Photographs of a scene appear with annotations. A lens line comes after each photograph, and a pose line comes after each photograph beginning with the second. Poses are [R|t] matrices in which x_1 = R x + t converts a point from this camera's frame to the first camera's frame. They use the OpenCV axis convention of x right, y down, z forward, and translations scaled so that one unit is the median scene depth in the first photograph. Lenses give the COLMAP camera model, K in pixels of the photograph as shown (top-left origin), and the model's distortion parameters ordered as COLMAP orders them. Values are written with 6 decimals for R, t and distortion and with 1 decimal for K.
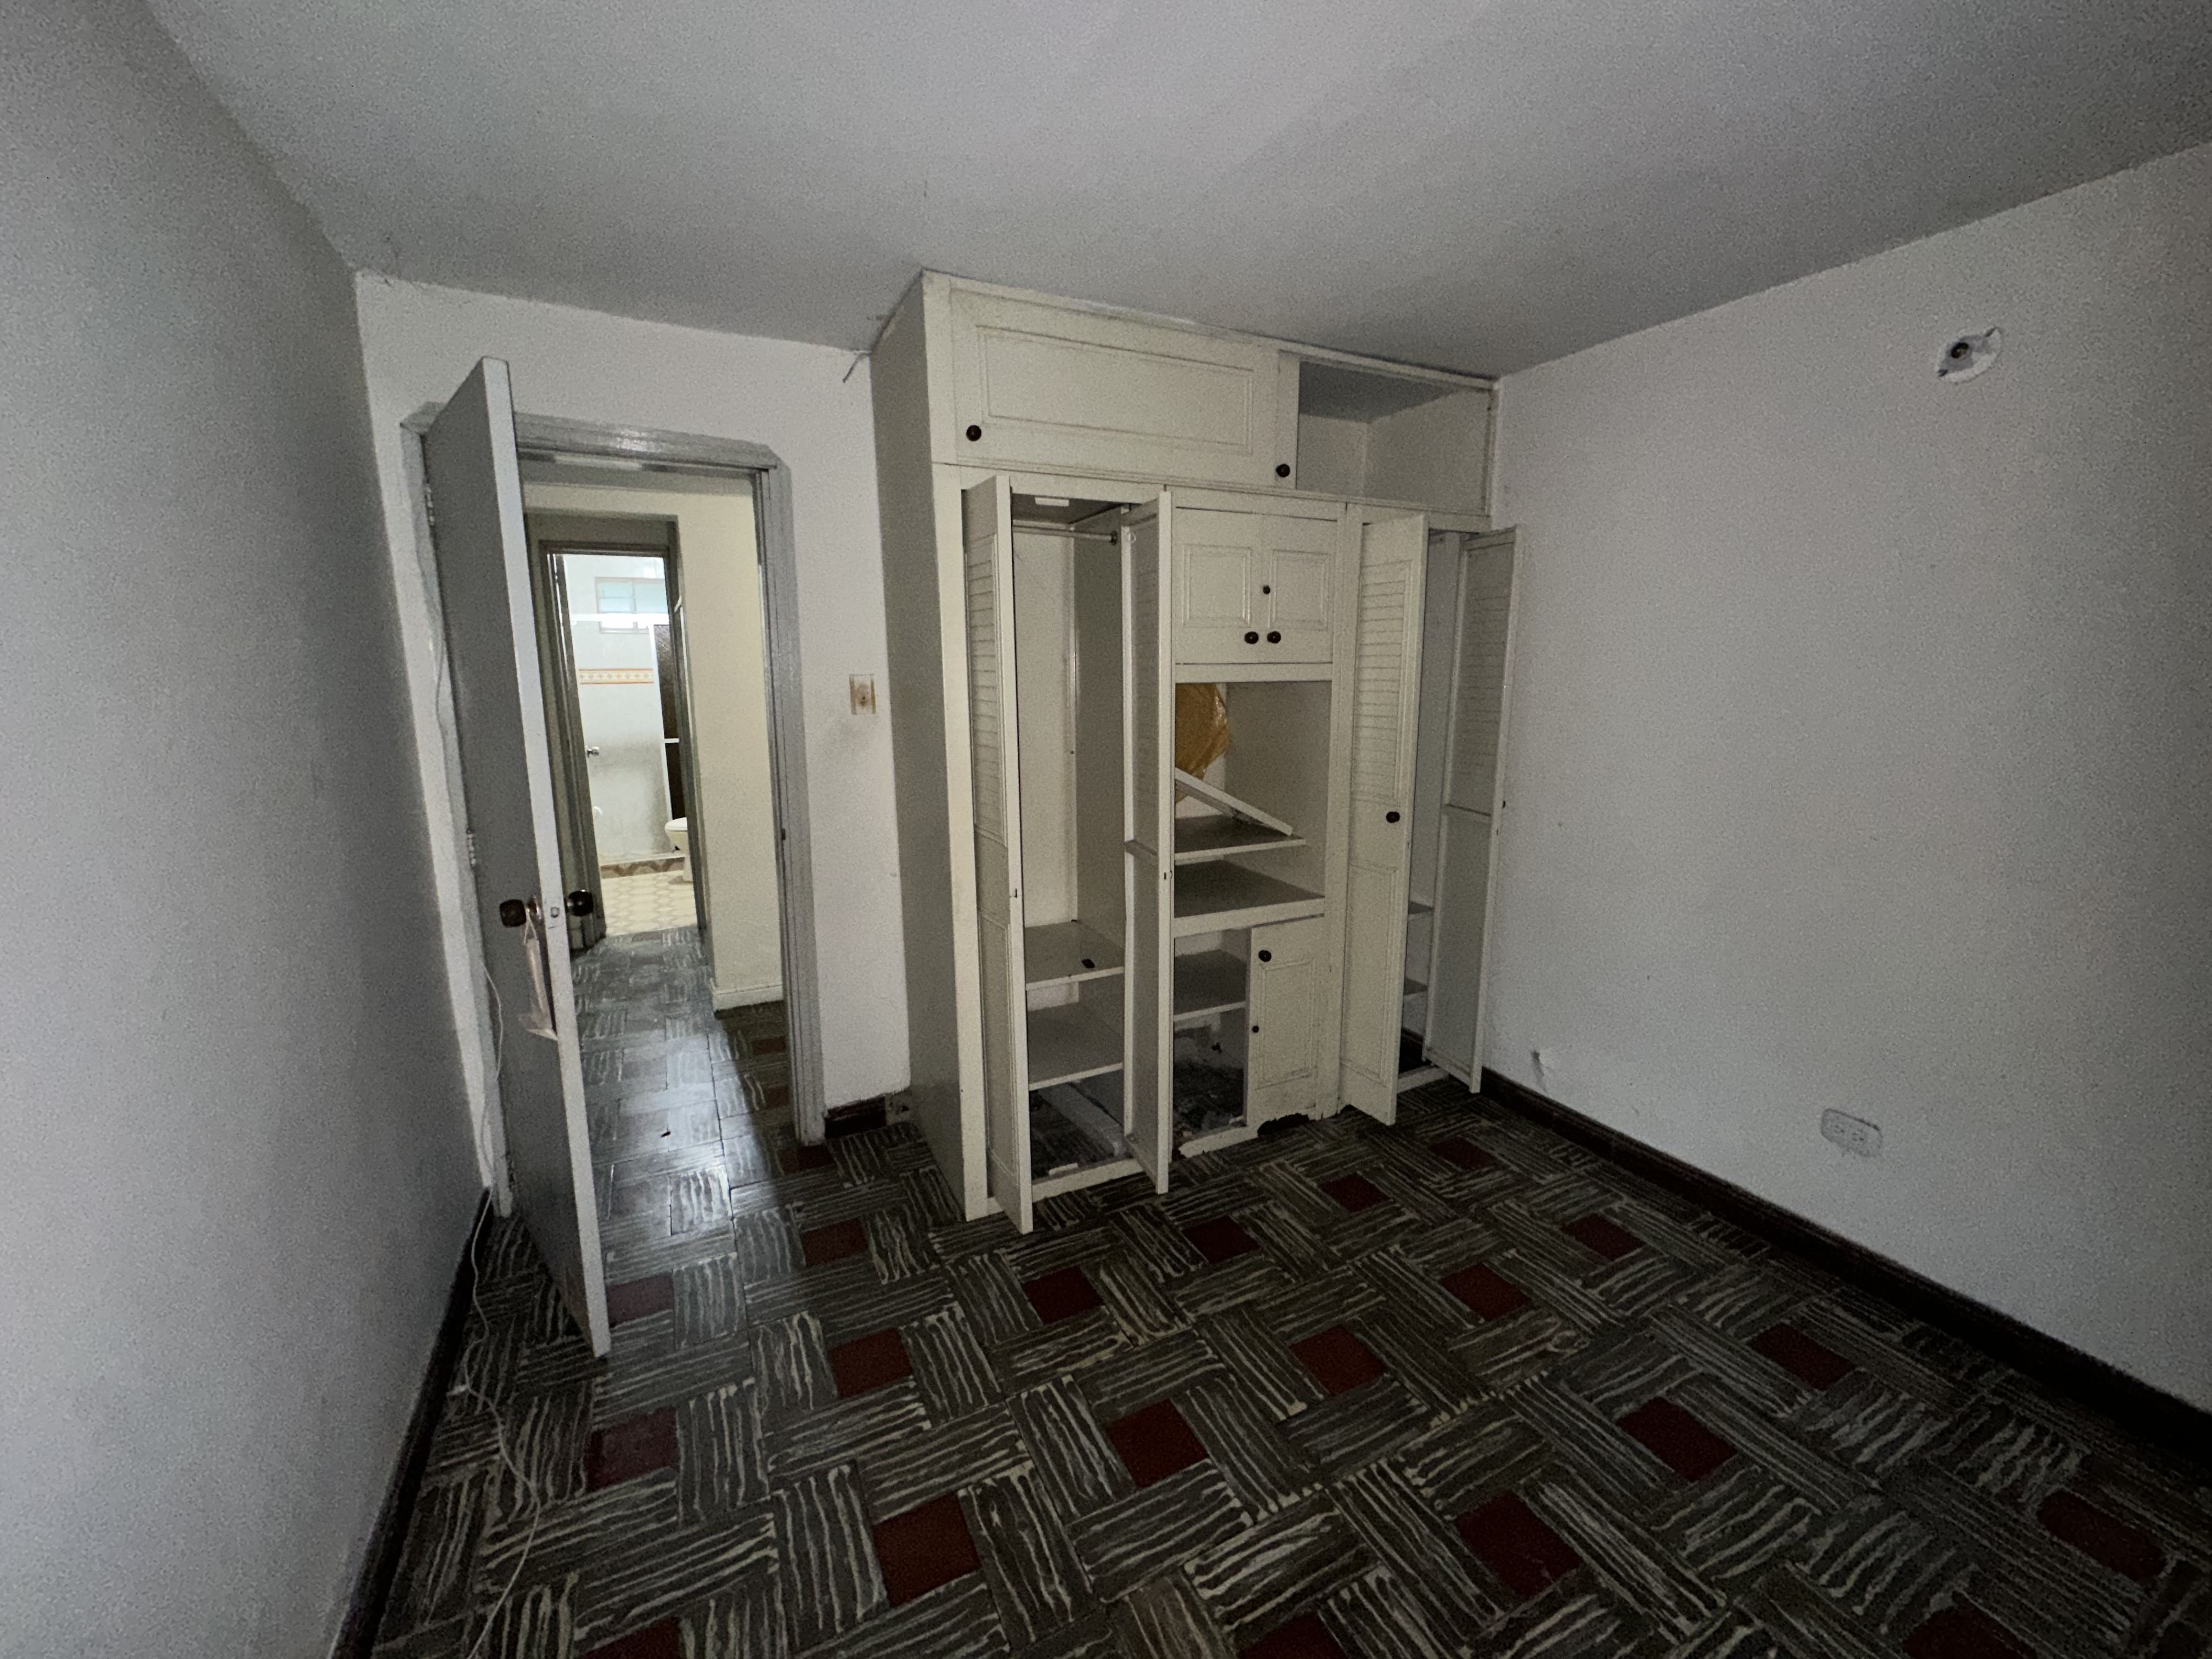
lens RADIAL K [[879.2, 0, 1107.7], [0, 879.2, 827.7], [0, 0, 1]] dist [-0.007093, 0.000592]
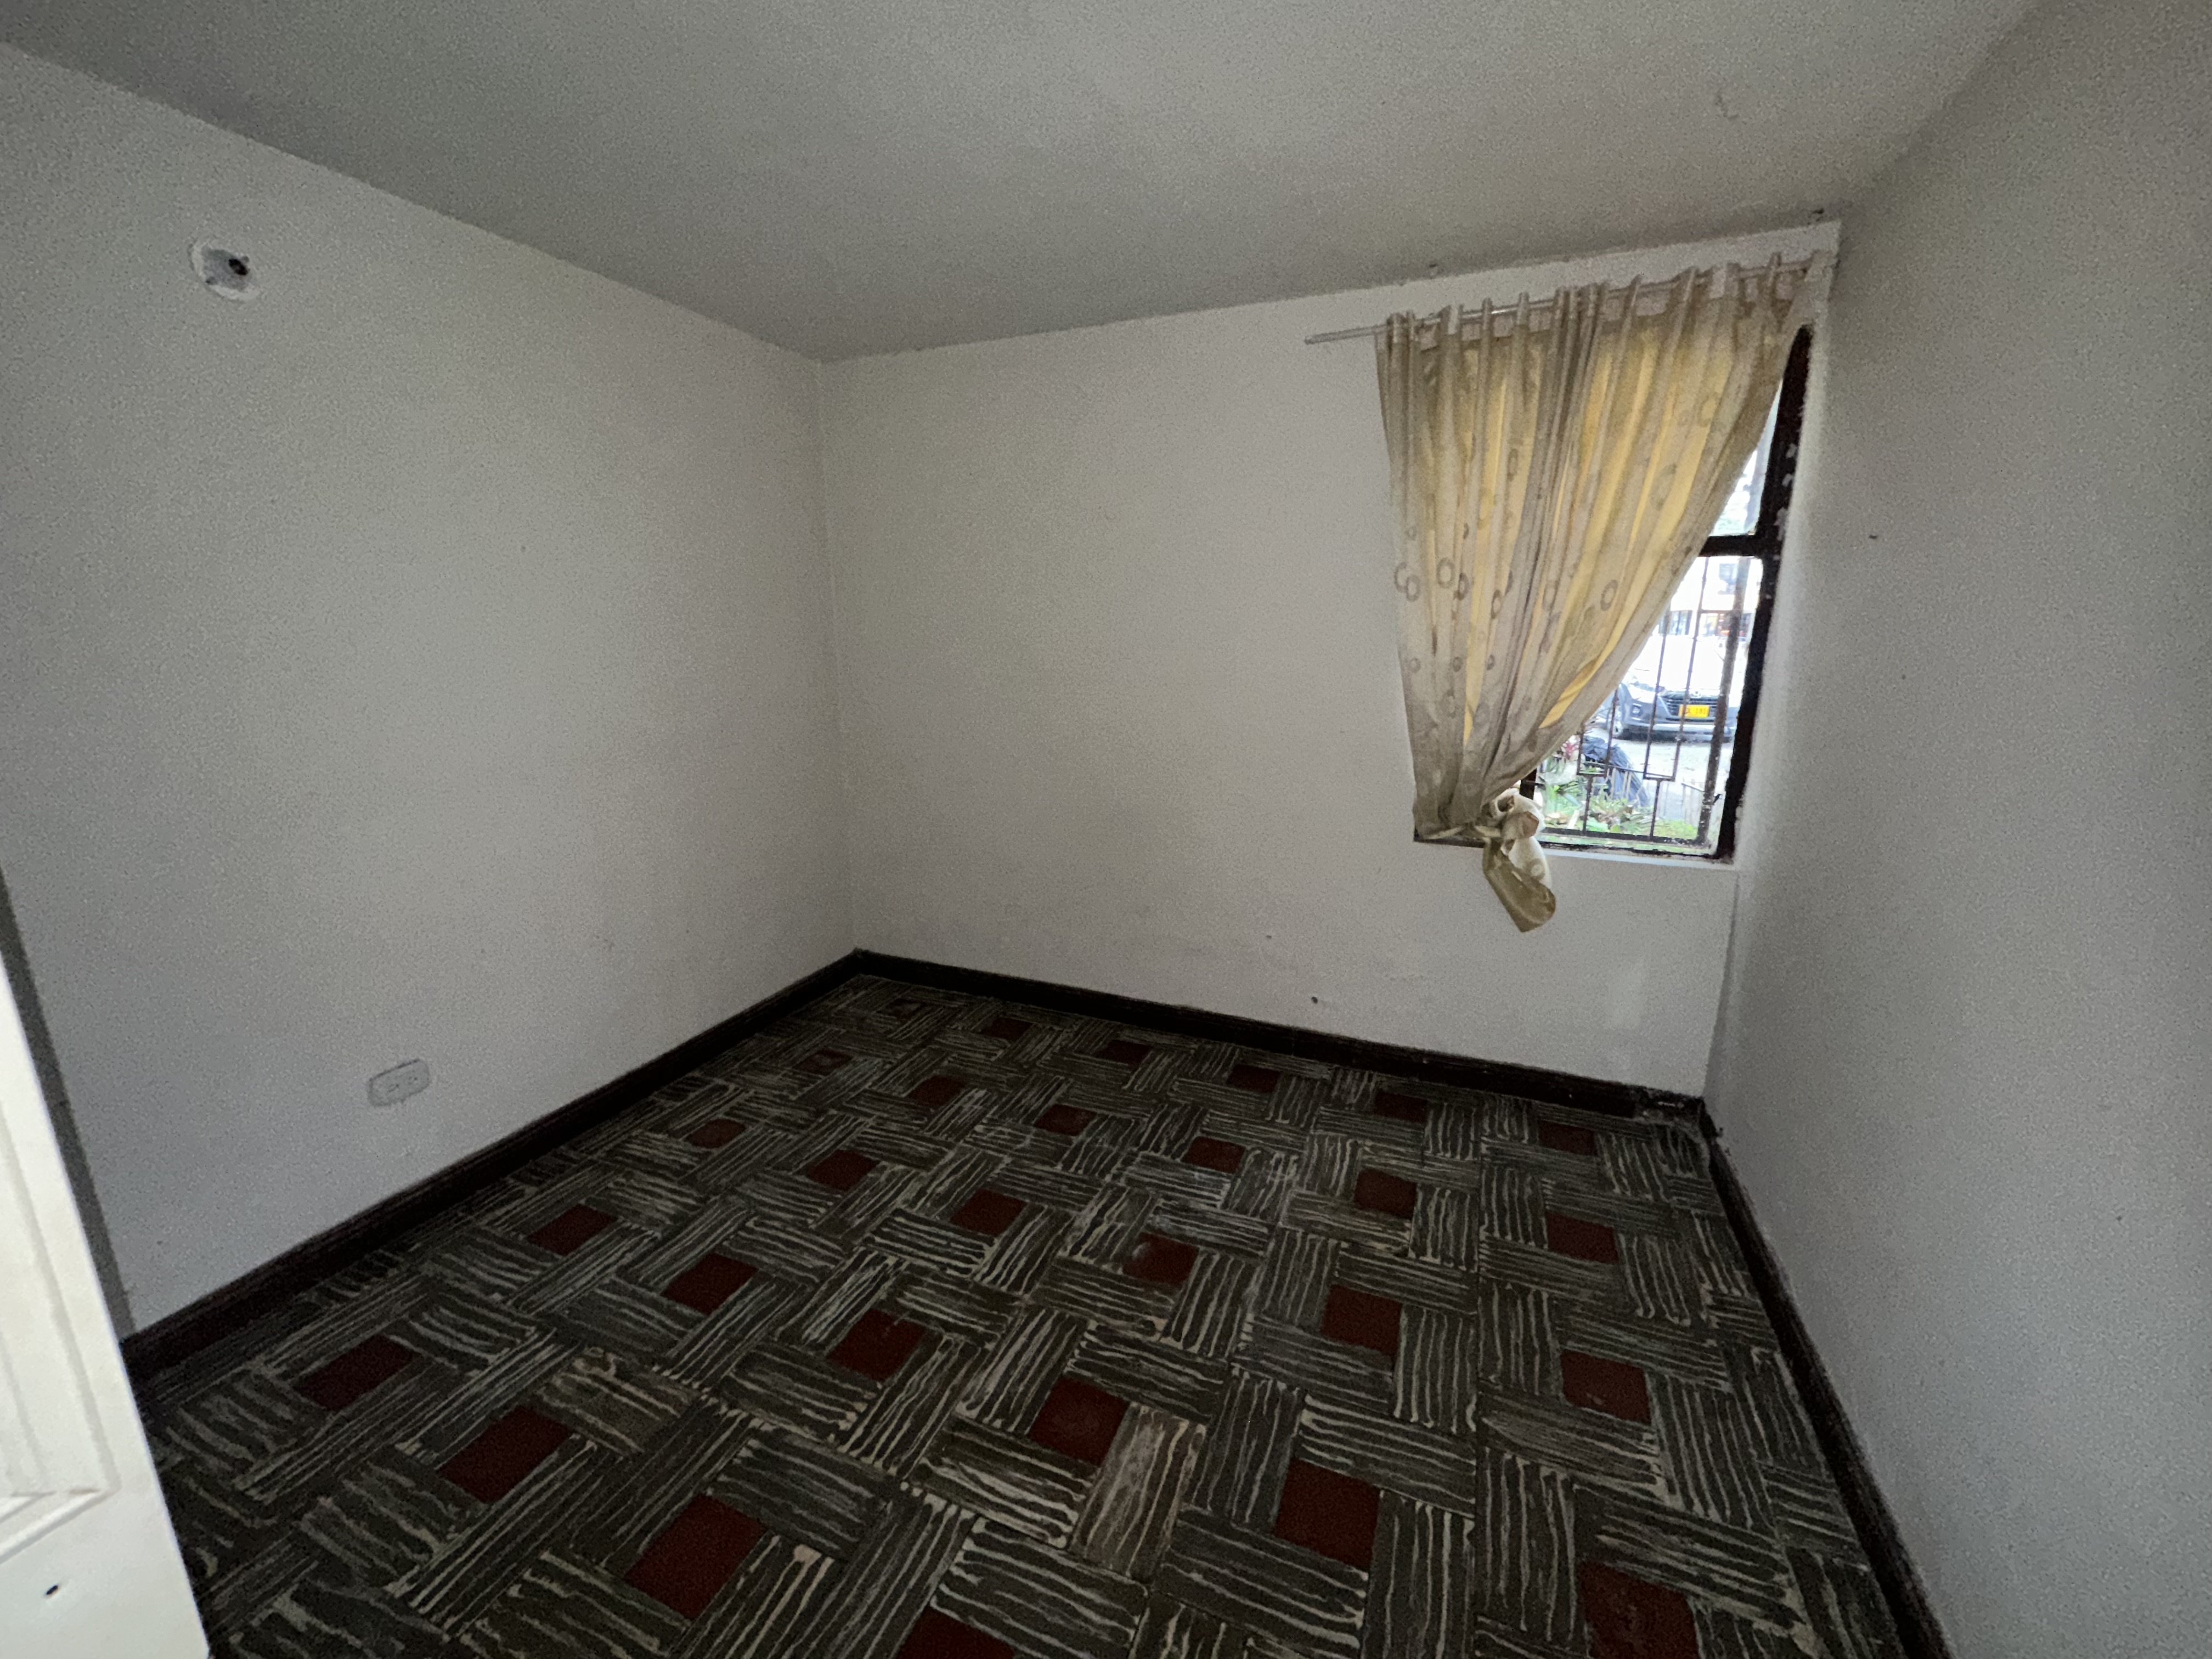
lens RADIAL K [[879.2, 0, 1107.7], [0, 879.2, 827.7], [0, 0, 1]] dist [-0.007093, 0.000592]
pose [[-0.648257, -0.168819, 0.742471, -0.493587], [0.142498, 0.930984, 0.336099, -0.192066], [-0.747968, 0.323680, -0.579461, 1.195598]]
